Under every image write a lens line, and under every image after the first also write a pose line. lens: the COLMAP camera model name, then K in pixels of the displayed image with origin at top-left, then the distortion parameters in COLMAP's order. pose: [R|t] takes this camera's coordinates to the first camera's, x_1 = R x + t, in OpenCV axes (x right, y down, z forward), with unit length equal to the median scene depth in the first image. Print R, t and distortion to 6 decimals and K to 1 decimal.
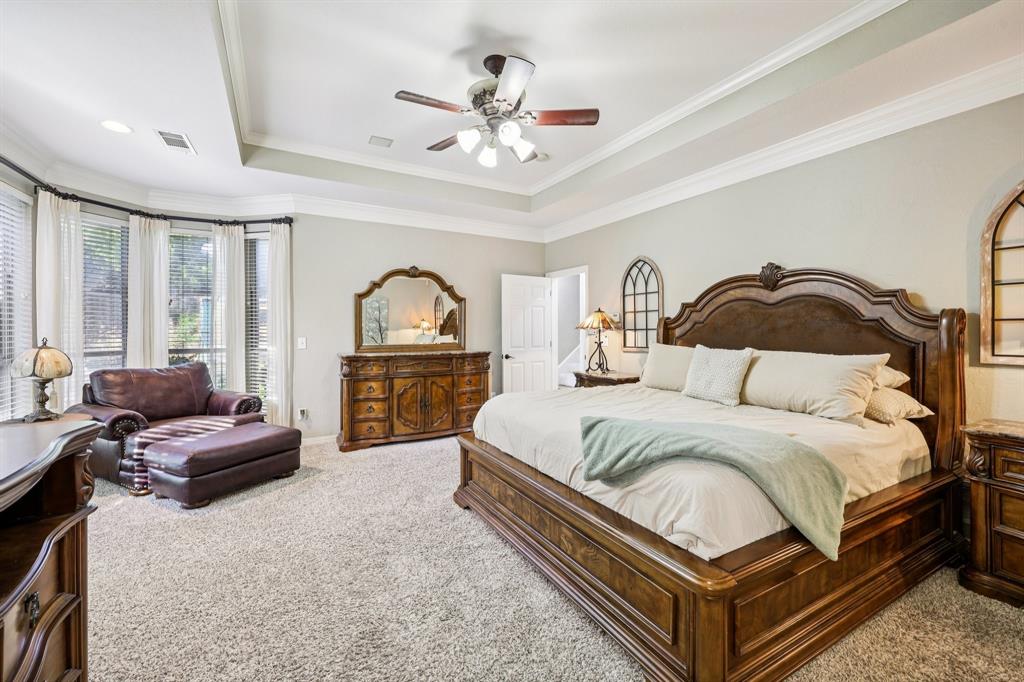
lens RADIAL K [[416.2, 0, 510.5], [0, 416.2, 331.4], [0, 0, 1]] dist [0.000111, 0.000259]
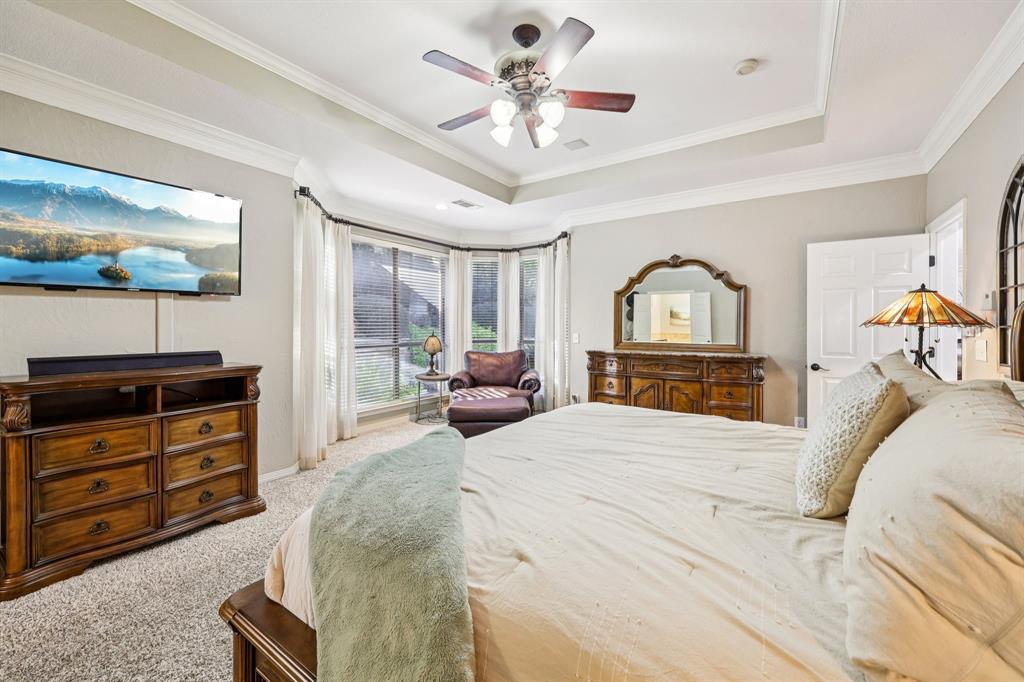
lens RADIAL K [[416.2, 0, 516.5], [0, 416.2, 330.9], [0, 0, 1]] dist [0.000111, 0.000259]
pose [[0.442343, 0.009523, -0.896795, 0.456424], [-0.005061, 0.999954, 0.008123, -0.000187], [0.896831, 0.000946, 0.442371, 0.334095]]
